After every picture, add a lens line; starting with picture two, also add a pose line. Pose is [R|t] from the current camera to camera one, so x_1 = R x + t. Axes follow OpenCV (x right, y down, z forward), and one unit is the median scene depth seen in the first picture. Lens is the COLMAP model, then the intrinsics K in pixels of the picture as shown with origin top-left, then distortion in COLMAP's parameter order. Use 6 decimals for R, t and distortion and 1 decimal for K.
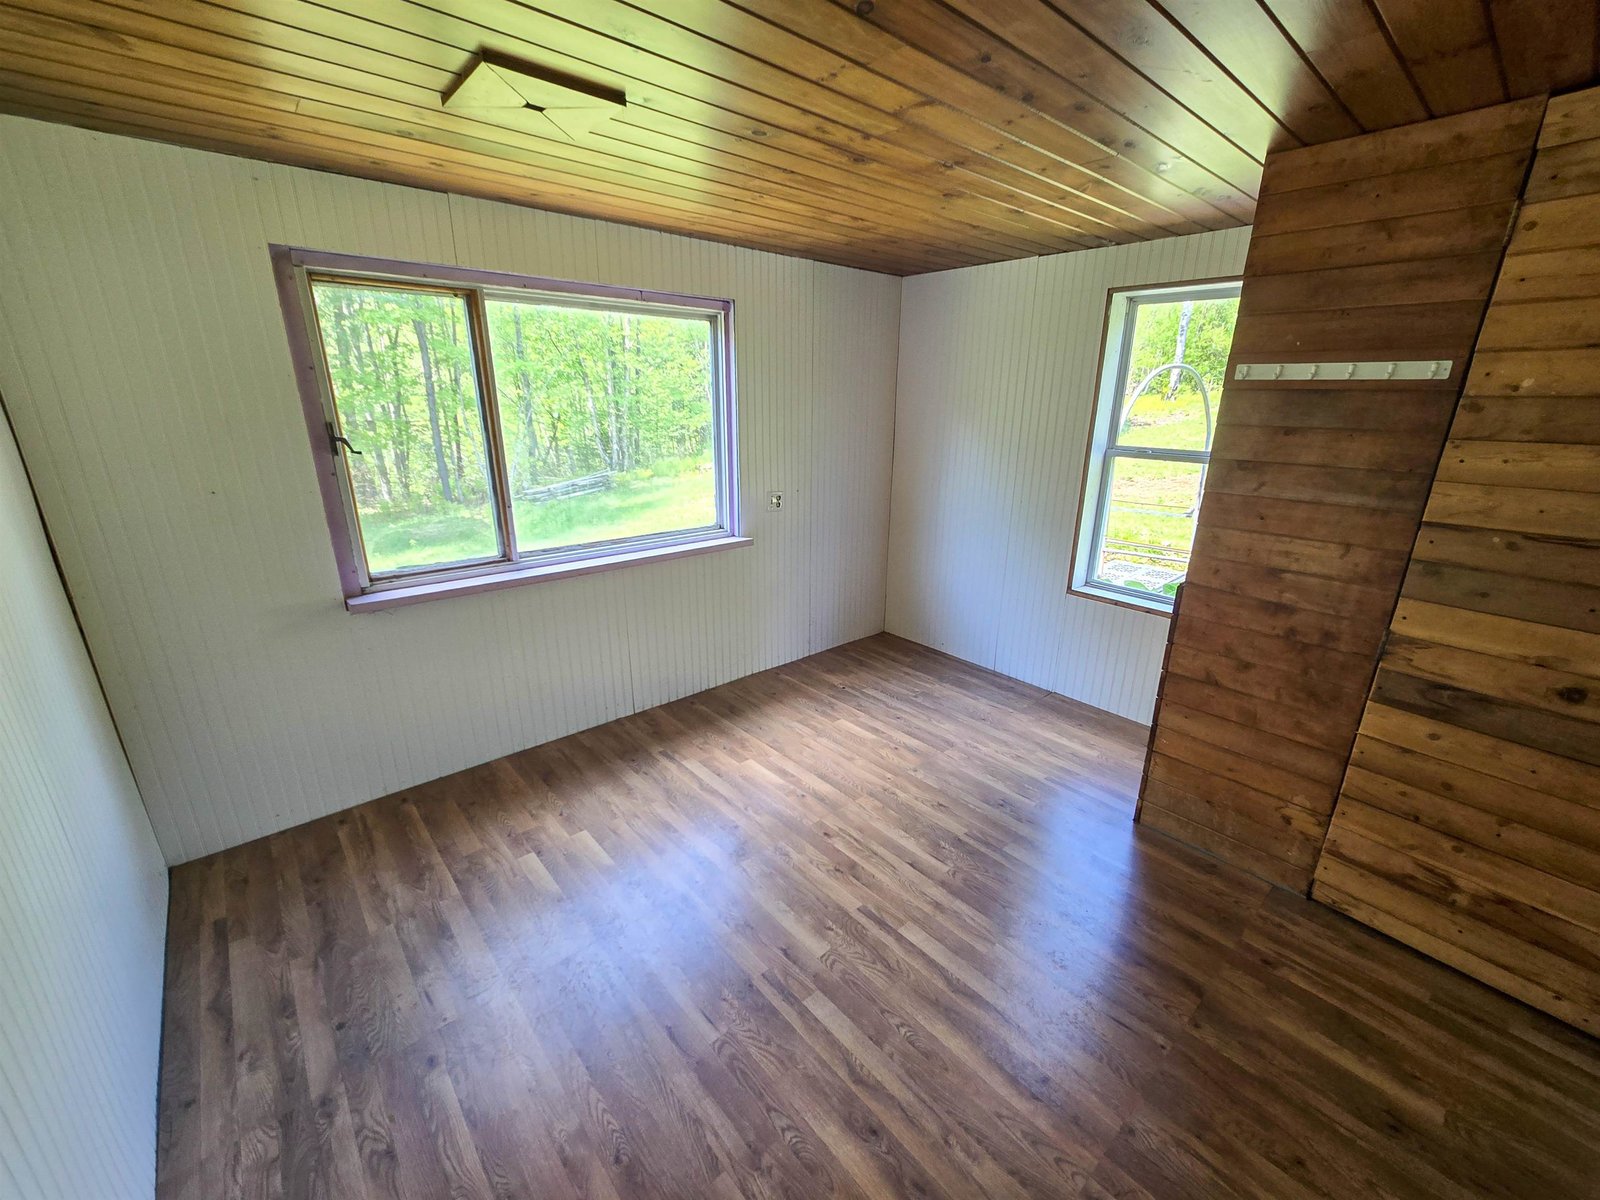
lens RADIAL K [[657.1, 0, 803.0], [0, 657.1, 598.8], [0, 0, 1]] dist [-0.003441, 0.001327]
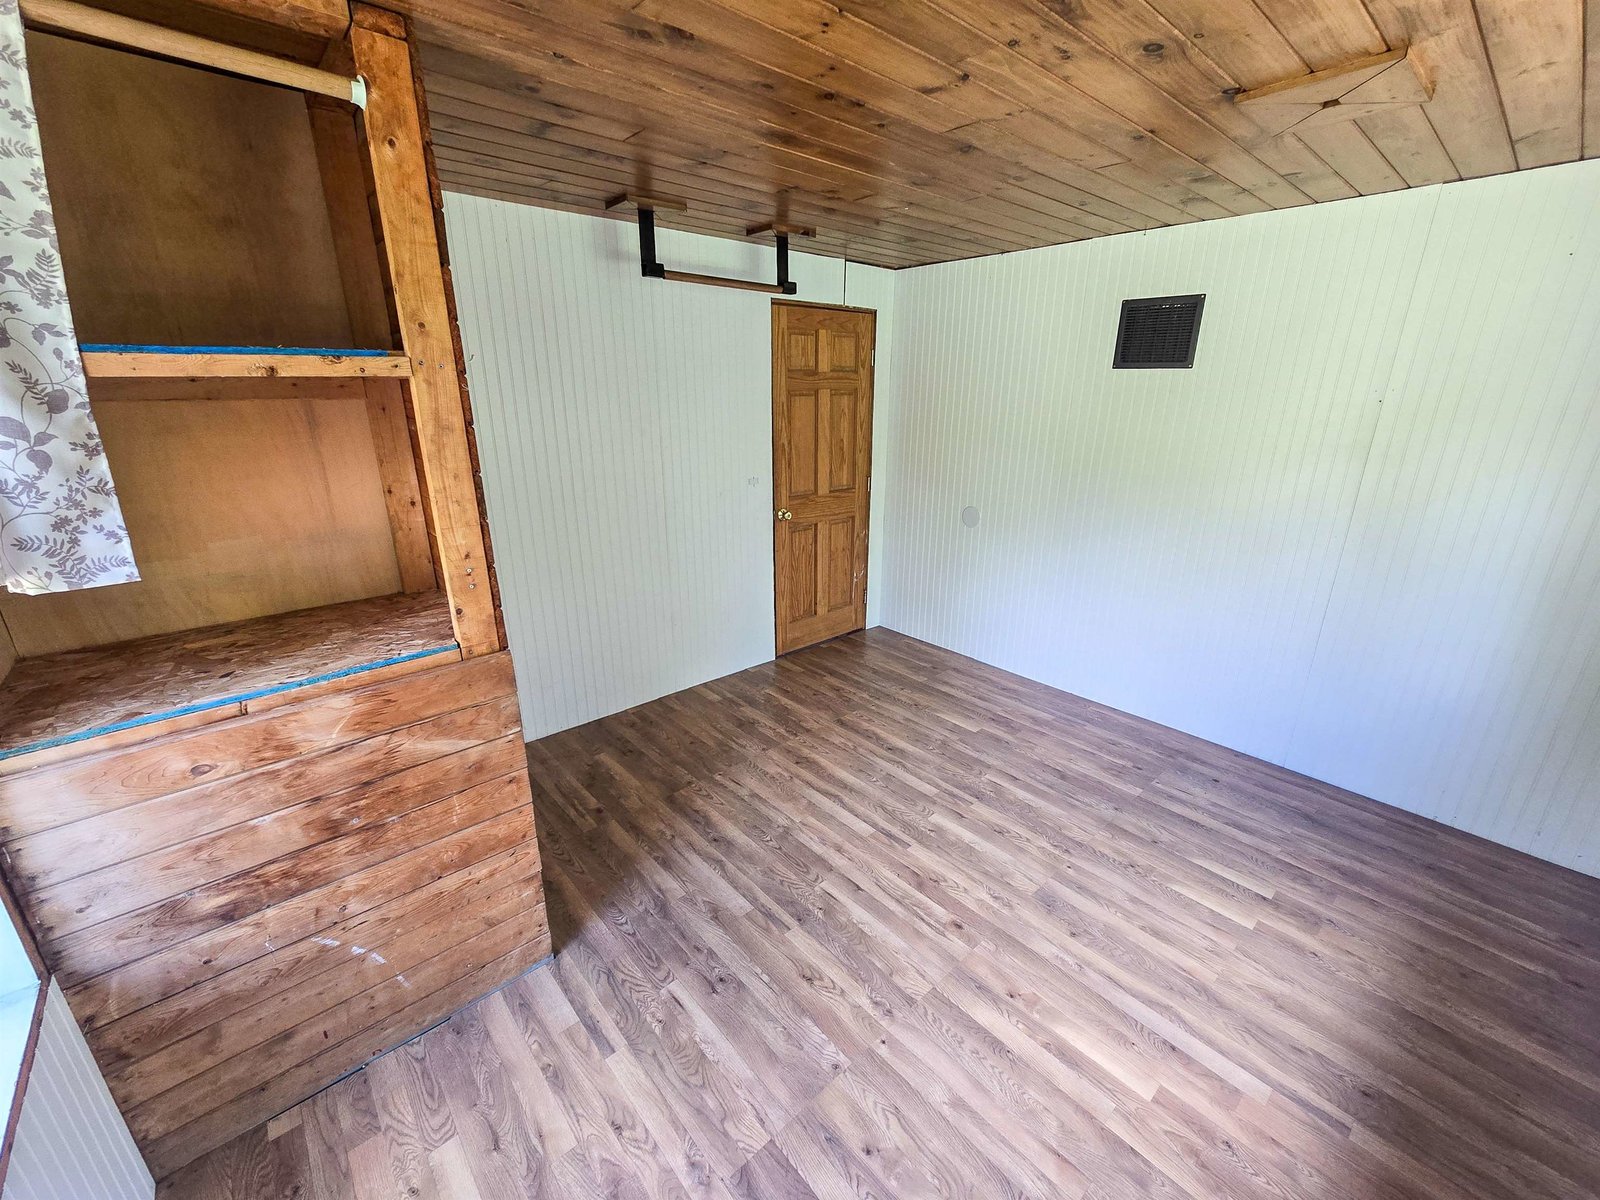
lens RADIAL K [[657.1, 0, 804.2], [0, 657.1, 606.4], [0, 0, 1]] dist [-0.003441, 0.001327]
pose [[-0.999774, -0.012523, -0.017189, 0.272792], [-0.020231, 0.809217, 0.587161, -0.490449], [0.006557, 0.587376, -0.809287, 1.567930]]
